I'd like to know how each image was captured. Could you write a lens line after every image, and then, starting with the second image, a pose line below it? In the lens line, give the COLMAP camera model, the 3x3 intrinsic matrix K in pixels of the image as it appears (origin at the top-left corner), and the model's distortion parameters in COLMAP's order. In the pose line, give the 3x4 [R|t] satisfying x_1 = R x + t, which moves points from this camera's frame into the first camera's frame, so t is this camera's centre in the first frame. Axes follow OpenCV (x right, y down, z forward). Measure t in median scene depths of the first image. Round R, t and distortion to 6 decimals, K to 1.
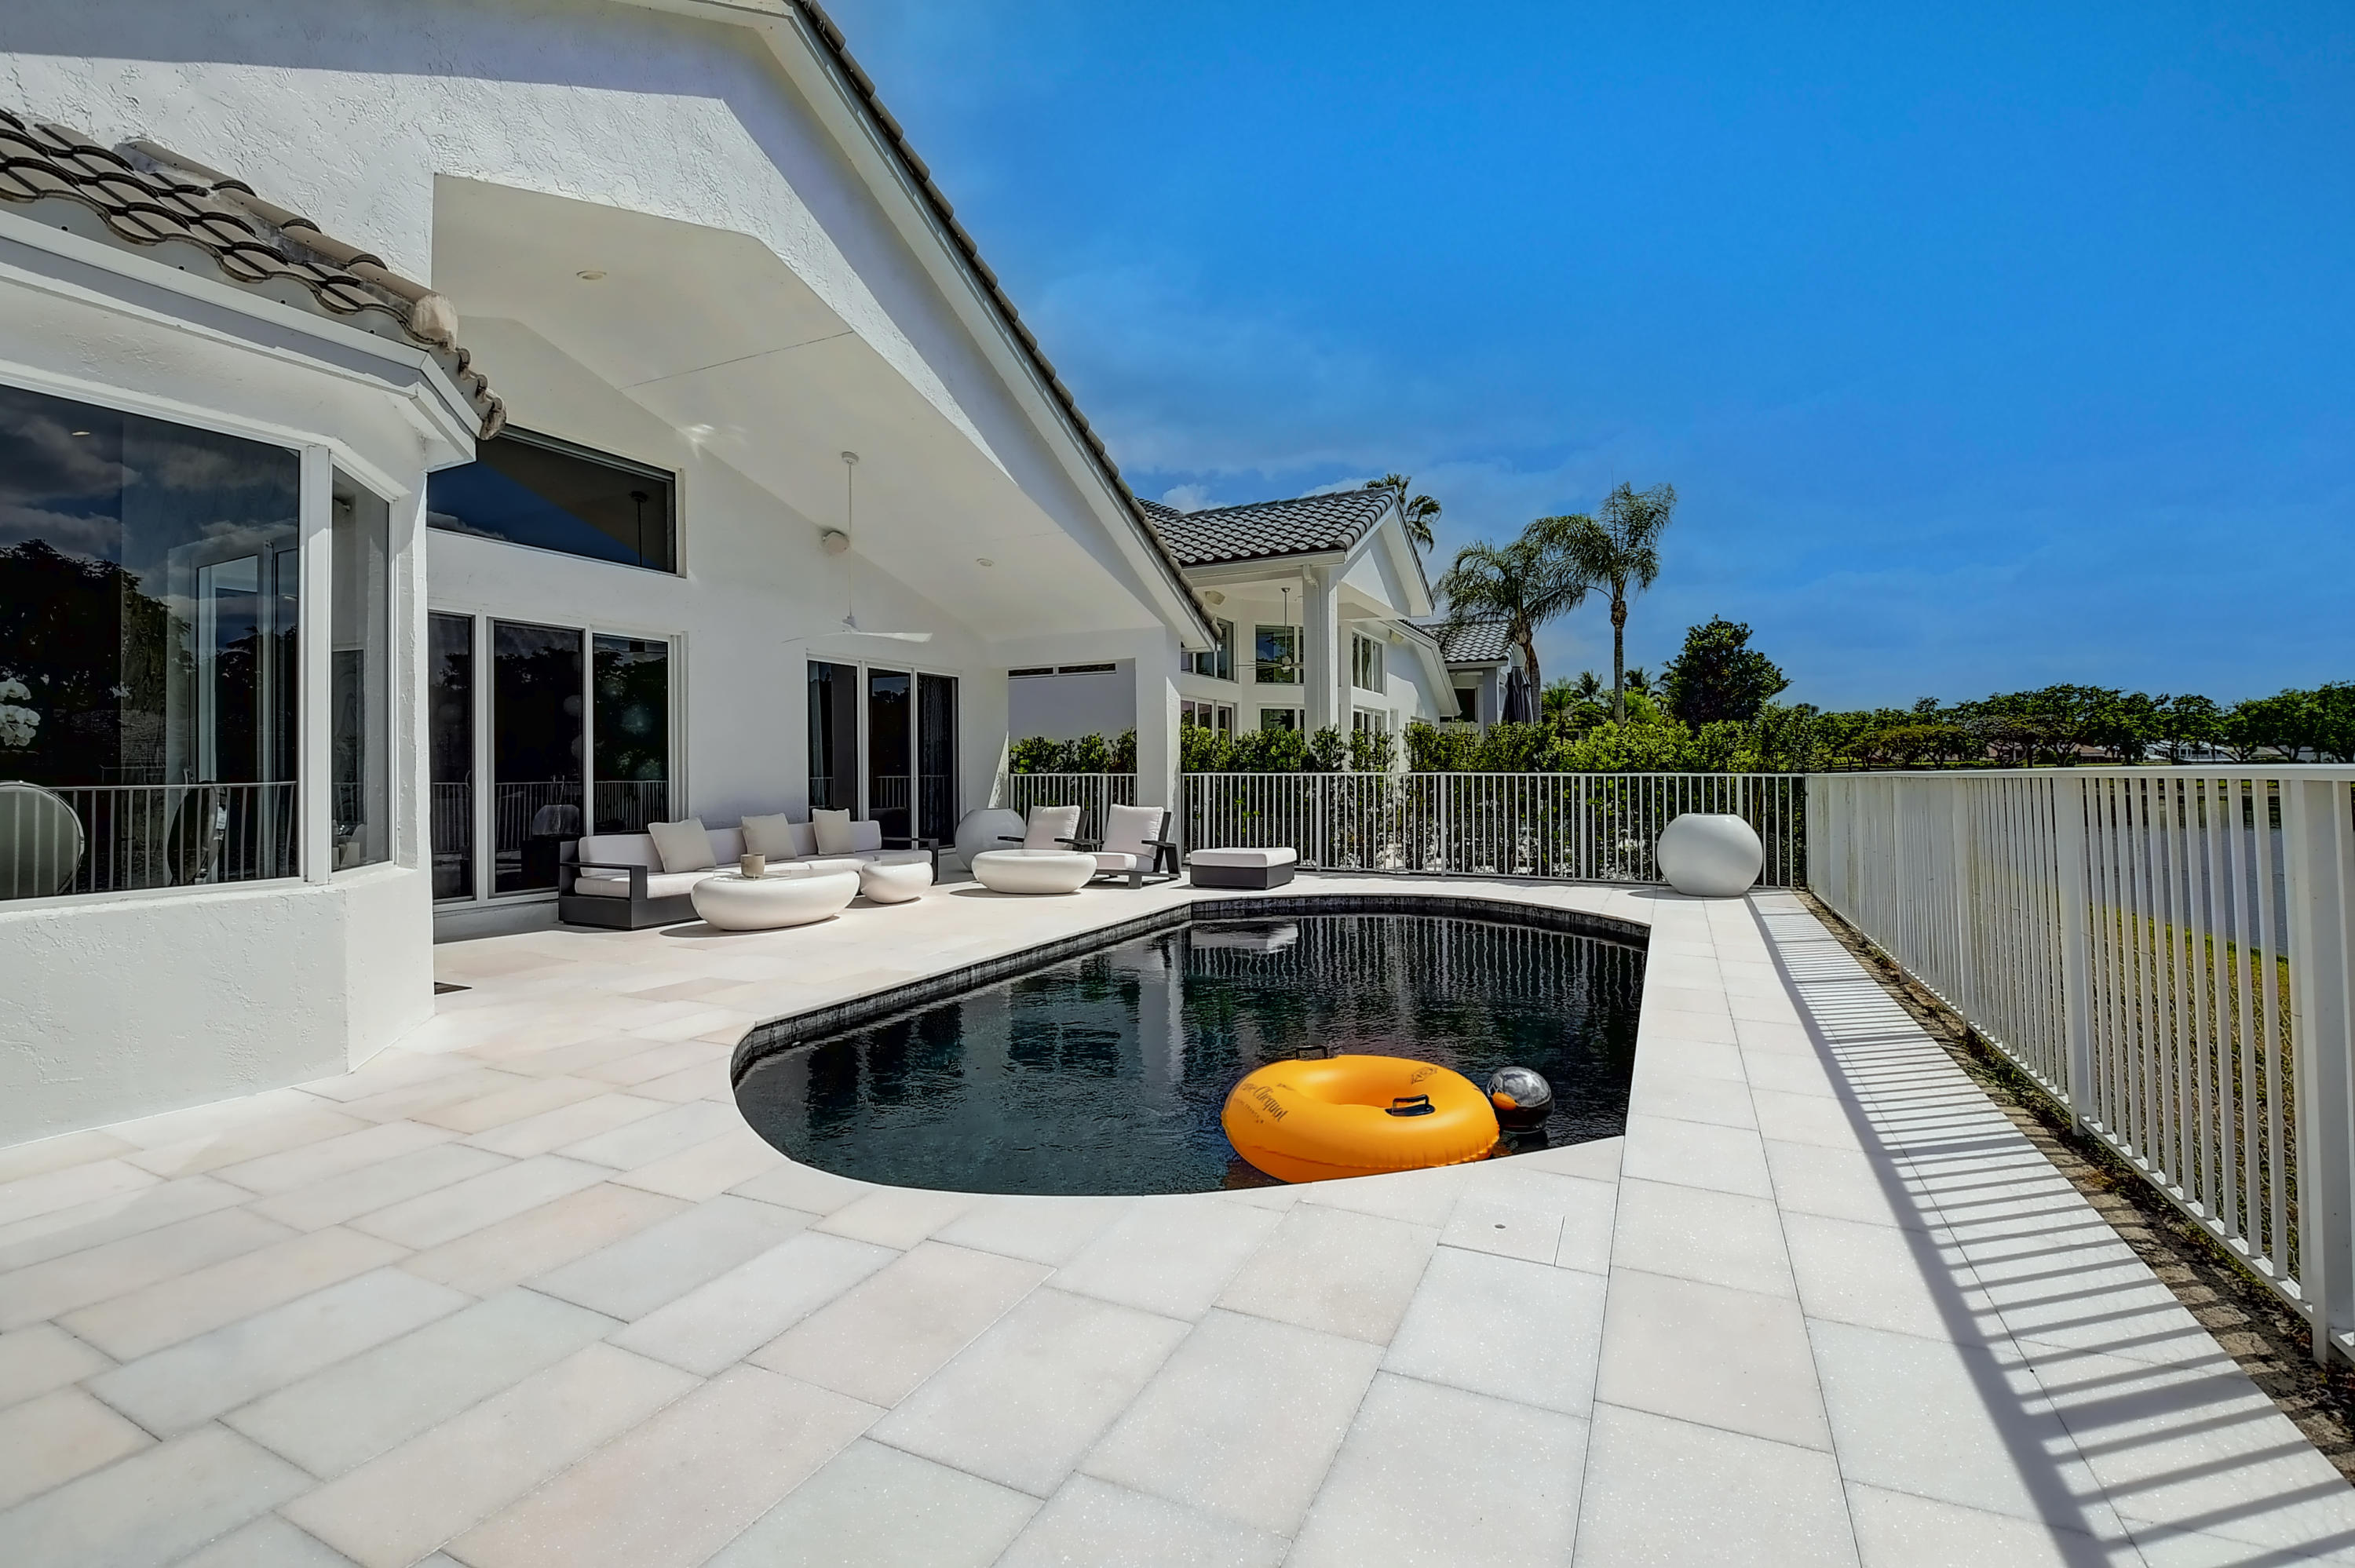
lens RADIAL K [[1068.2, 0, 1132.0], [0, 1068.2, 770.4], [0, 0, 1]] dist [0.013538, -0.027331]
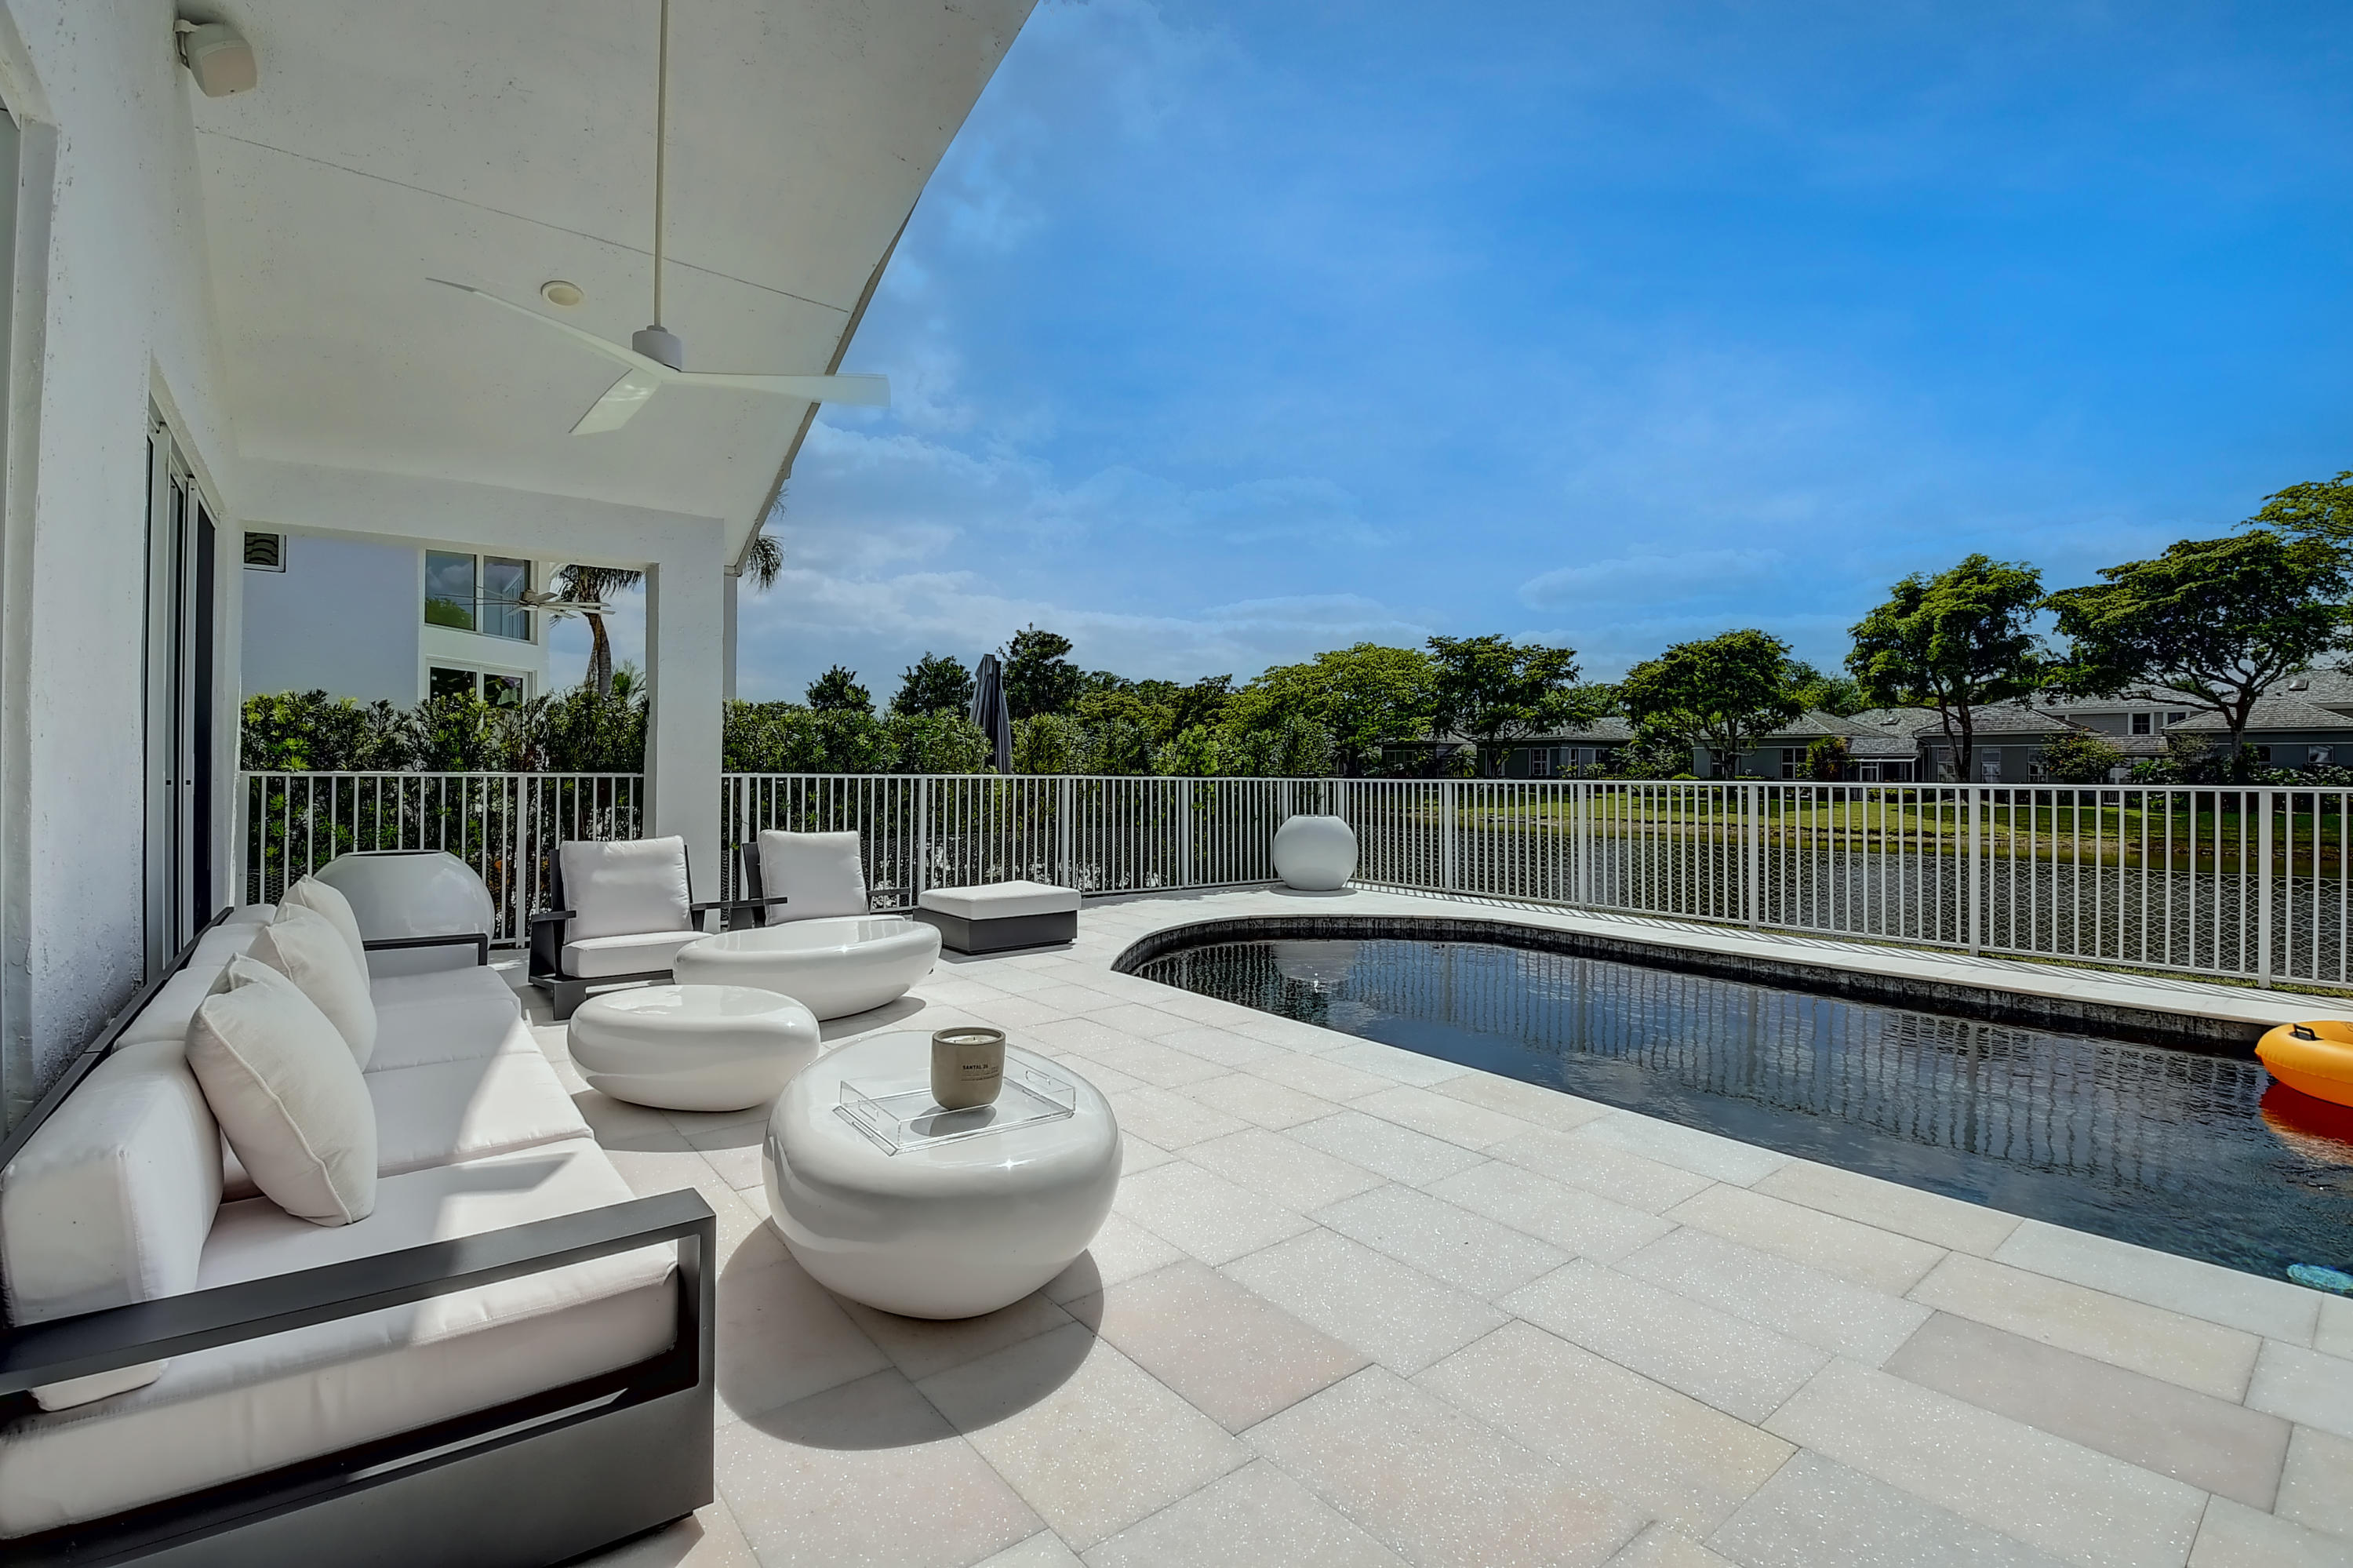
lens RADIAL K [[1055.9, 0, 1175.4], [0, 1055.9, 755.6], [0, 0, 1]] dist [0.012944, -0.022894]
pose [[0.410383, 0.020554, 0.911682, -0.447718], [-0.011785, 0.999782, -0.017235, -0.000323], [-0.911837, -0.003672, 0.410535, 0.599879]]
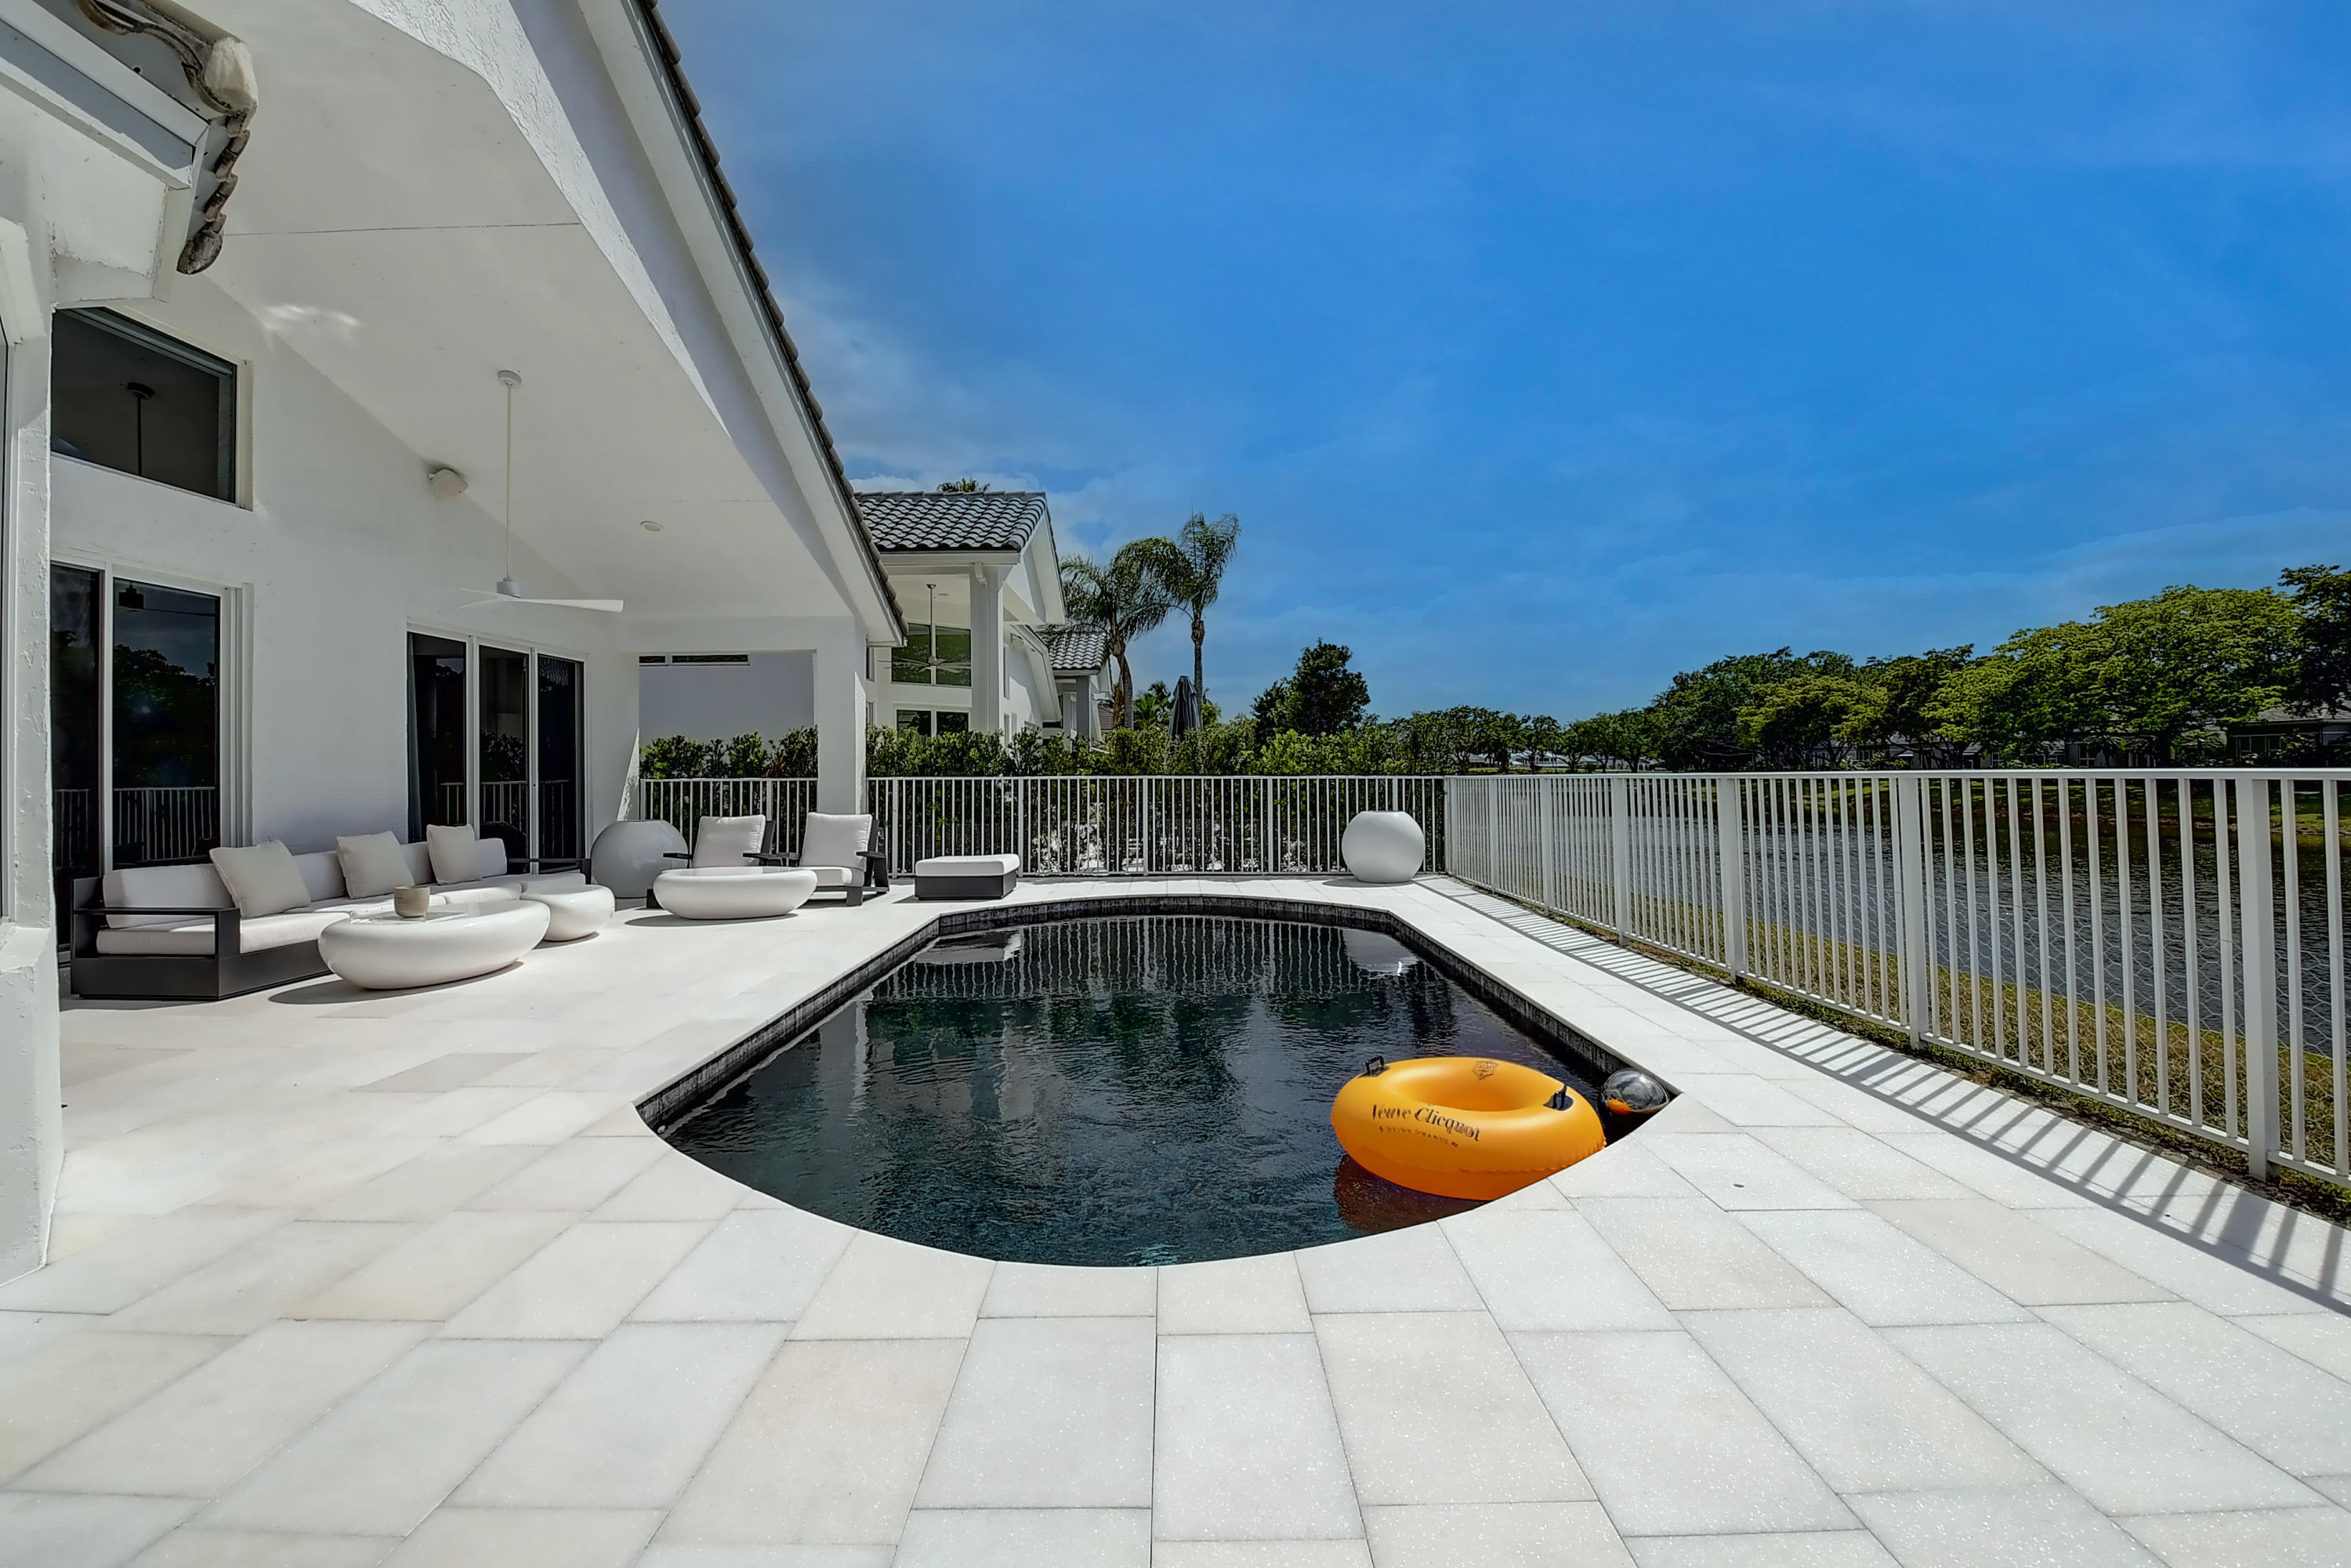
lens RADIAL K [[1073.4, 0, 1167.0], [0, 1073.4, 771.1], [0, 0, 1]] dist [0.001512, -0.023444]
pose [[0.893823, -0.000507, 0.448420, -0.159173], [0.002264, 0.999992, -0.003381, 0.001054], [-0.448414, 0.004037, 0.893817, 0.068294]]
